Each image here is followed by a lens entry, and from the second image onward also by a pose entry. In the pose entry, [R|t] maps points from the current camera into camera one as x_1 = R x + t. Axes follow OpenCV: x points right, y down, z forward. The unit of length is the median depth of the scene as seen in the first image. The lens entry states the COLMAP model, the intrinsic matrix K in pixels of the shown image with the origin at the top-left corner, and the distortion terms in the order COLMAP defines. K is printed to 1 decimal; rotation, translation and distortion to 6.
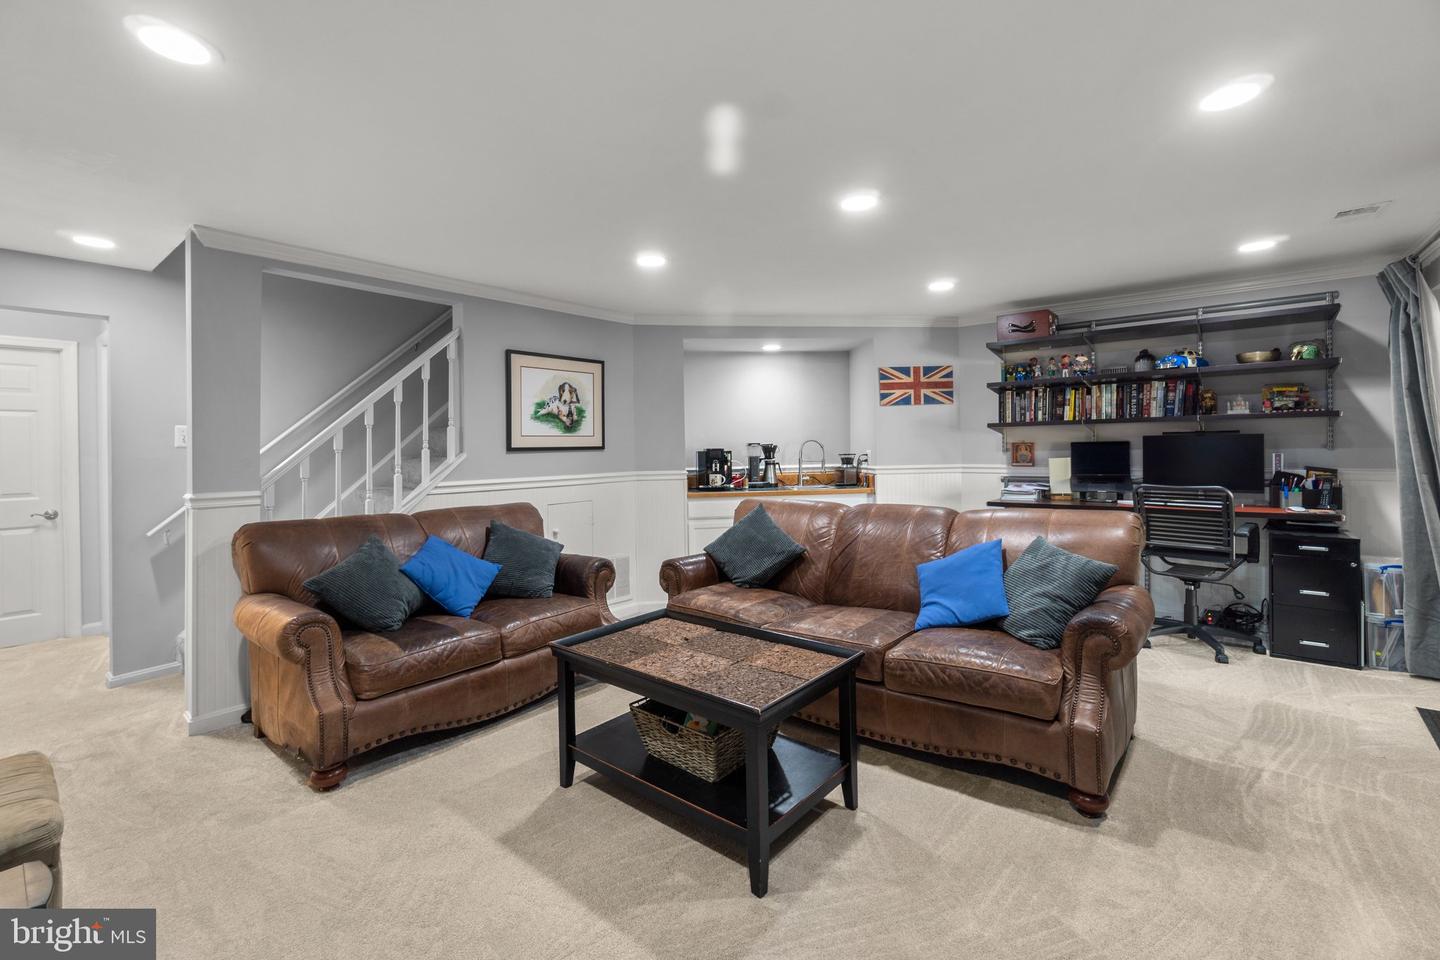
lens RADIAL K [[634.4, 0, 711.2], [0, 634.4, 441.8], [0, 0, 1]] dist [0.001069, 0.000066]
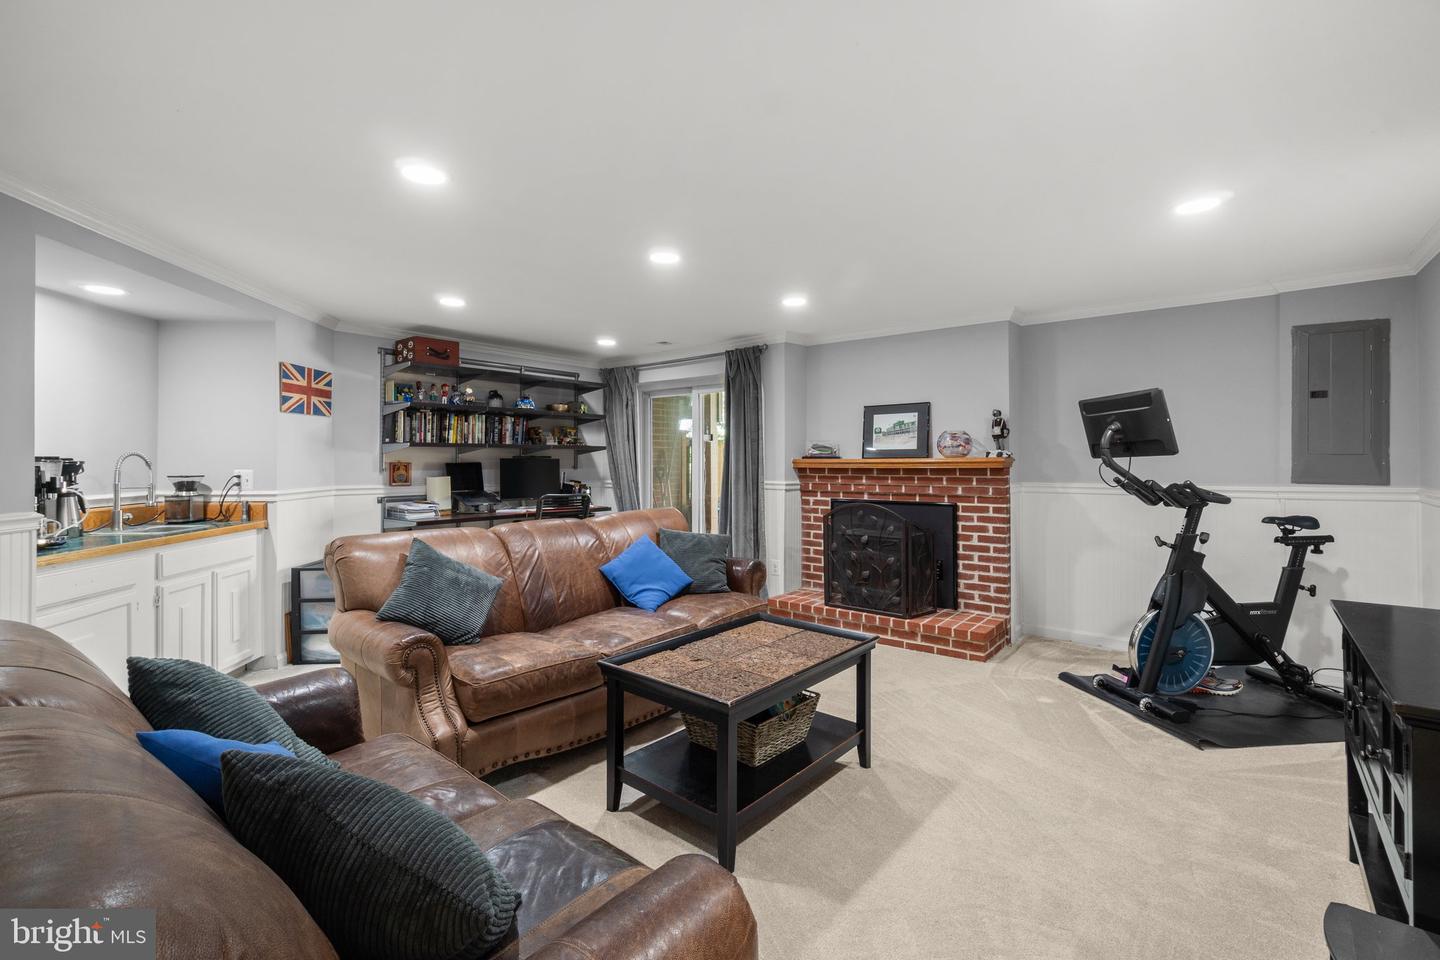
lens RADIAL K [[636.8, 0, 708.1], [0, 636.8, 463.5], [0, 0, 1]] dist [-0.000492, 0.000011]
pose [[0.013291, 0.013927, 0.999815, -0.563197], [-0.006155, 0.999885, -0.013846, 0.014981], [-0.999893, -0.005970, 0.013375, 0.543066]]
